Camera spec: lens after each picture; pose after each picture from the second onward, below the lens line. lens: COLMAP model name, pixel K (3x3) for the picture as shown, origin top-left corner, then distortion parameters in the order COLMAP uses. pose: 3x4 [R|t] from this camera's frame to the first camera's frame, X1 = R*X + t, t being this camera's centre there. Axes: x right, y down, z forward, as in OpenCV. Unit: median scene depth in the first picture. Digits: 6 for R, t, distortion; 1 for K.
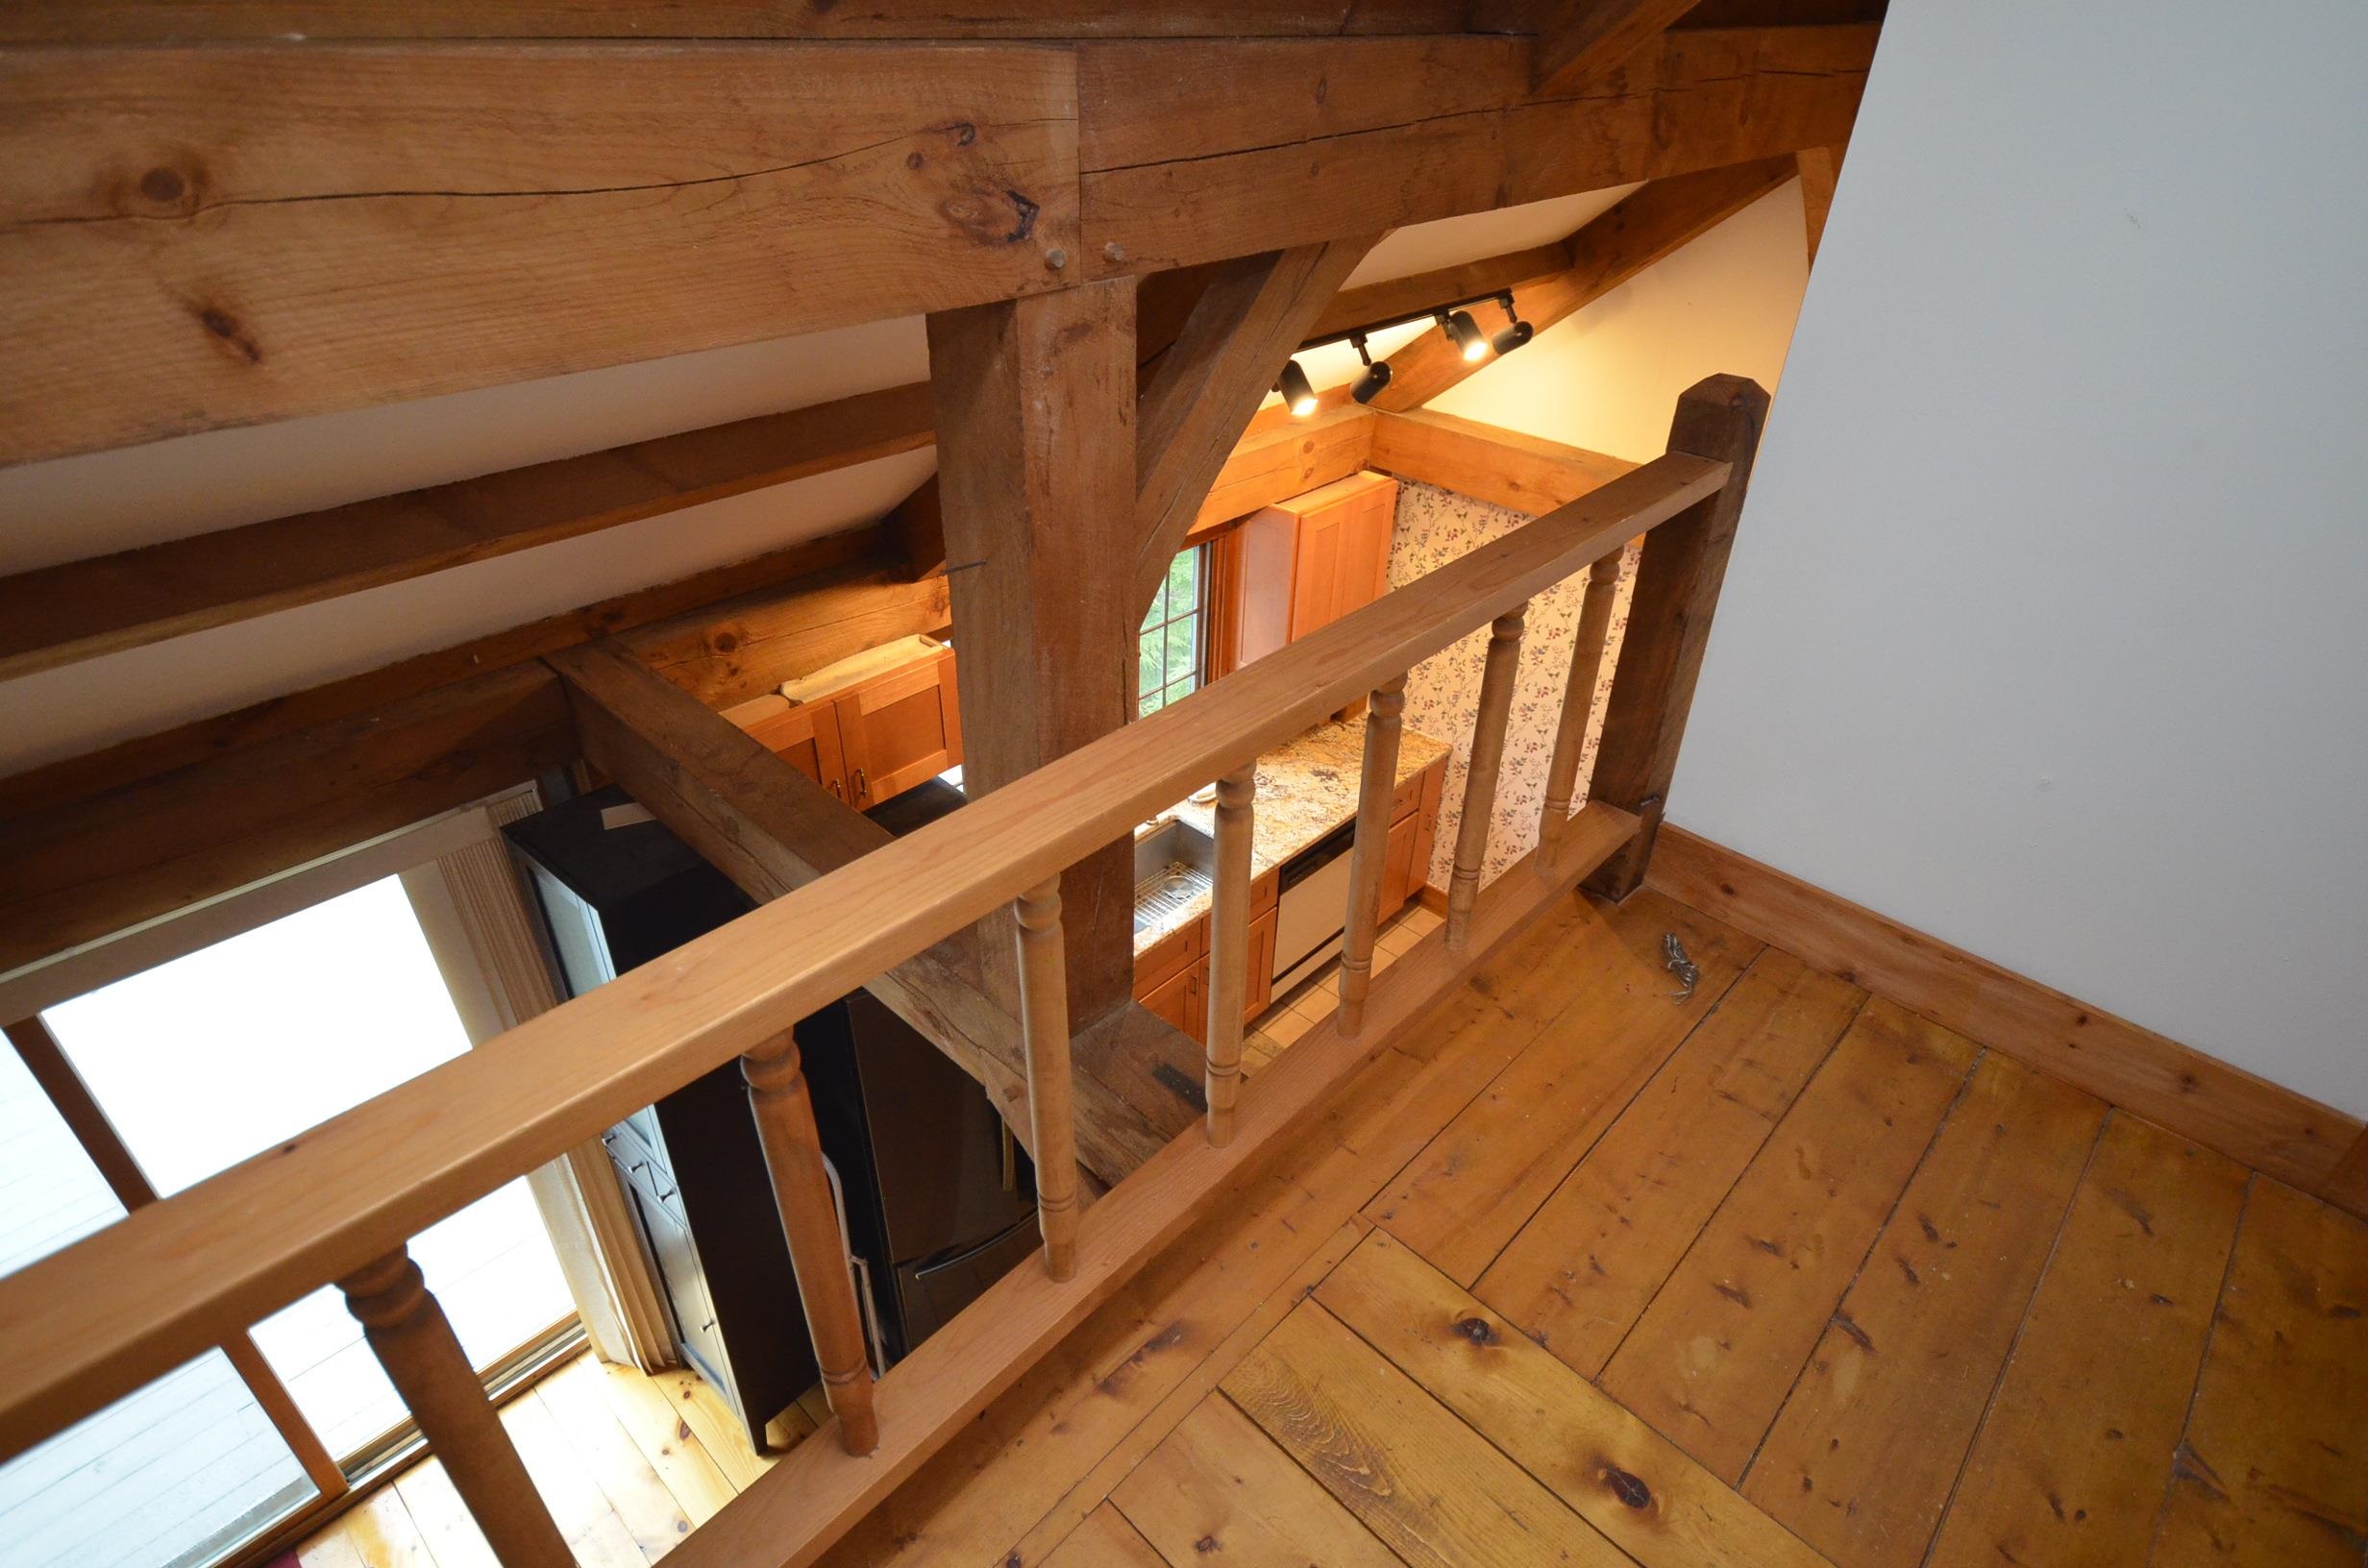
lens RADIAL K [[1239.1, 0, 1197.1], [0, 1239.1, 800.4], [0, 0, 1]] dist [0.002320, 0.000046]
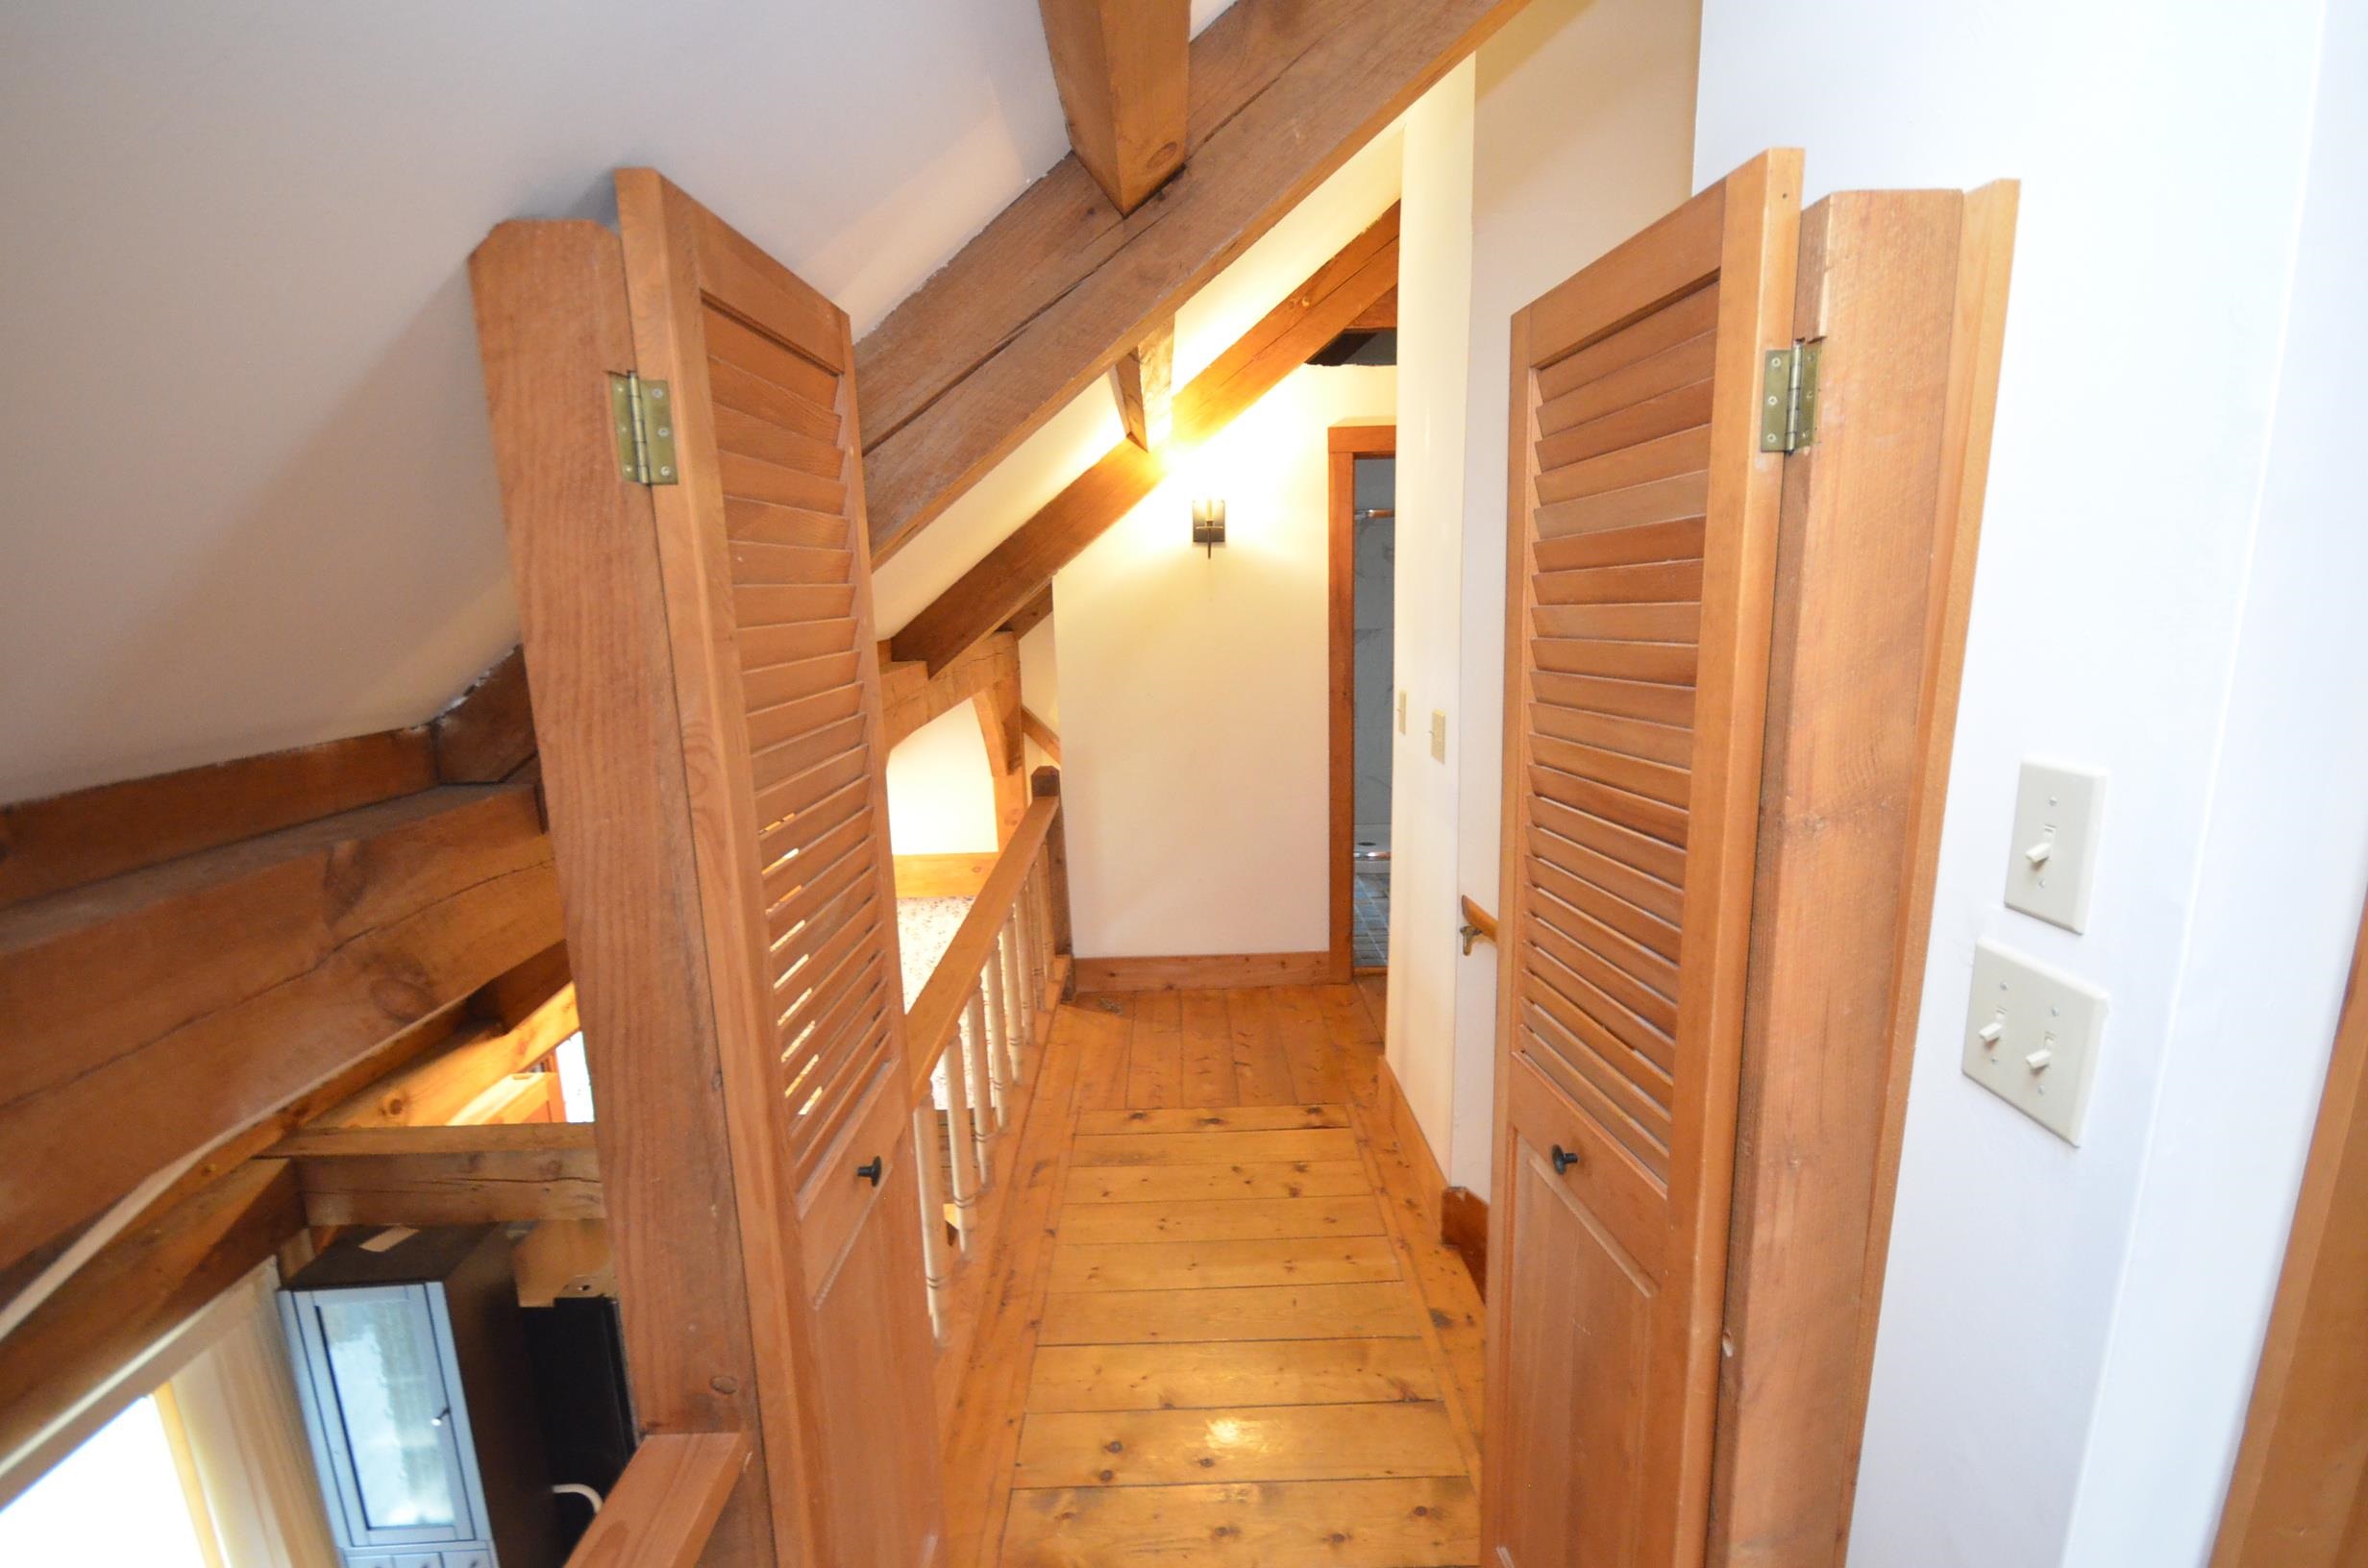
lens RADIAL K [[1046.4, 0, 1202.1], [0, 1046.4, 801.7], [0, 0, 1]] dist [-0.002055, -0.000557]
pose [[0.709969, -0.185270, 0.679425, -0.662298], [0.421262, 0.884858, -0.198911, 0.231624], [-0.564342, 0.427436, 0.706269, -0.545077]]
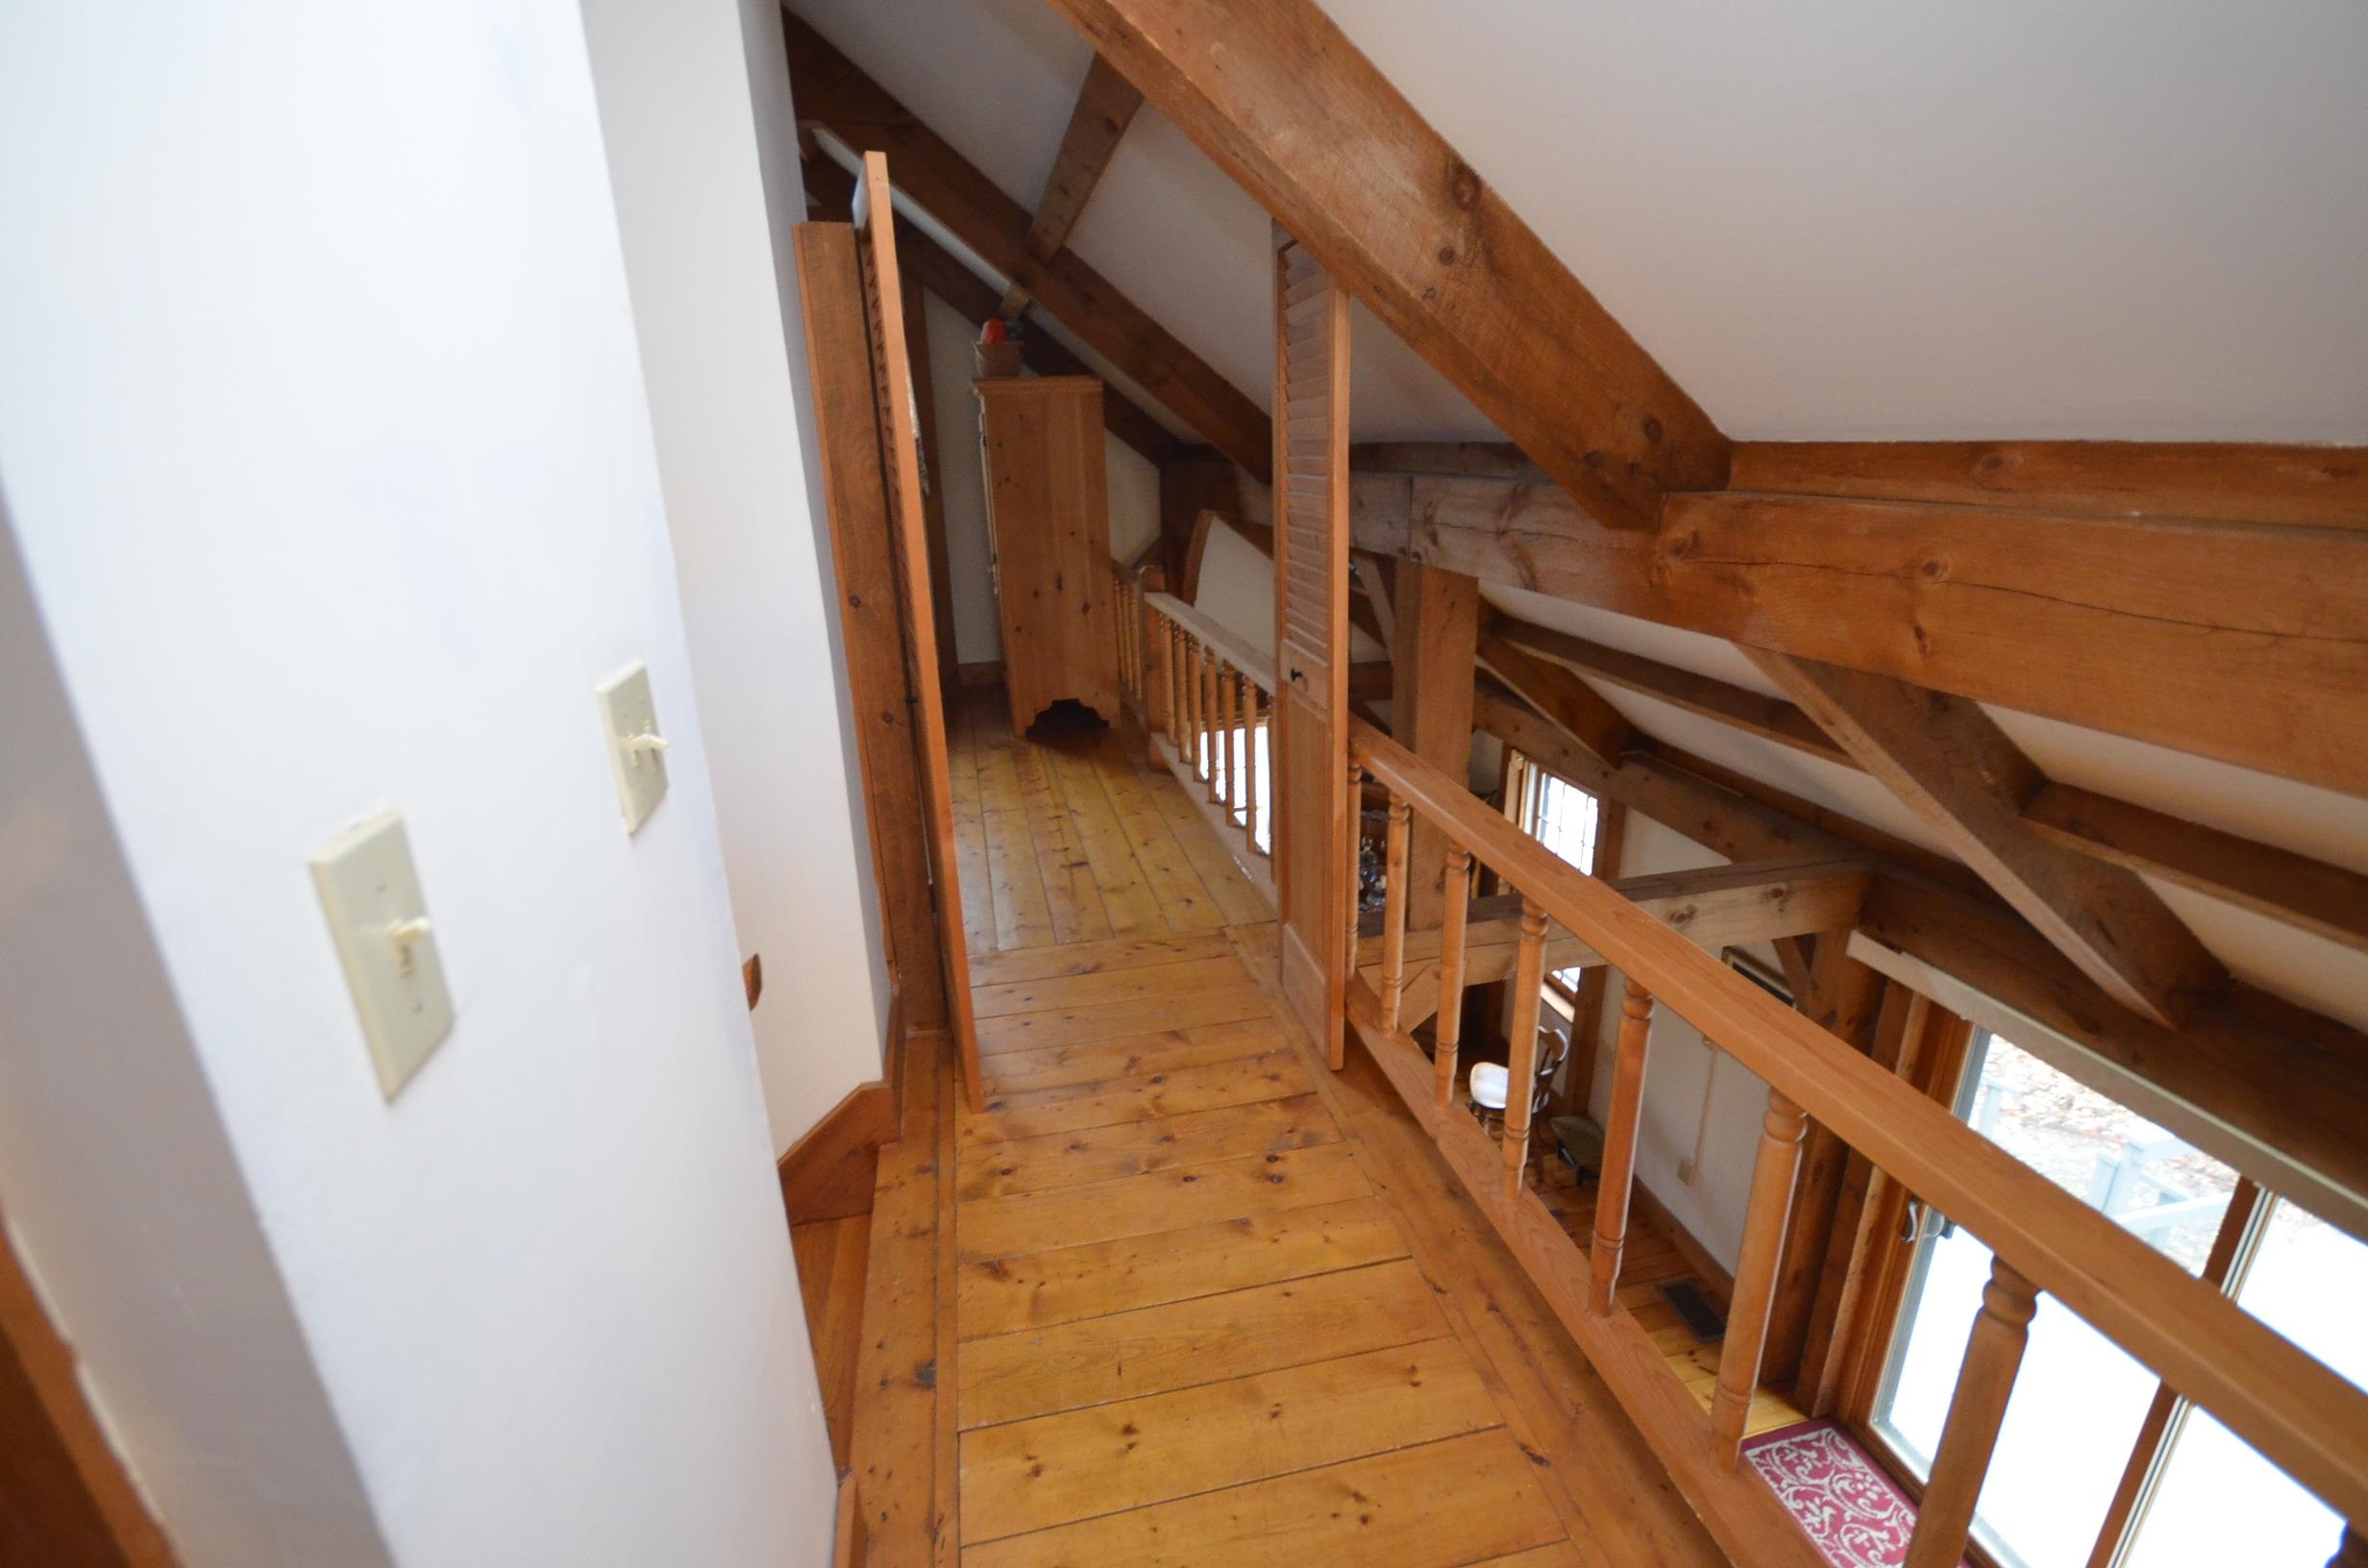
lens RADIAL K [[1046.4, 0, 1202.1], [0, 1046.4, 801.7], [0, 0, 1]] dist [-0.002055, -0.000557]
pose [[-0.566811, 0.260292, -0.781648, 3.090449], [-0.449449, 0.697452, 0.558172, -1.331342], [0.690450, 0.667689, -0.278335, 2.344397]]
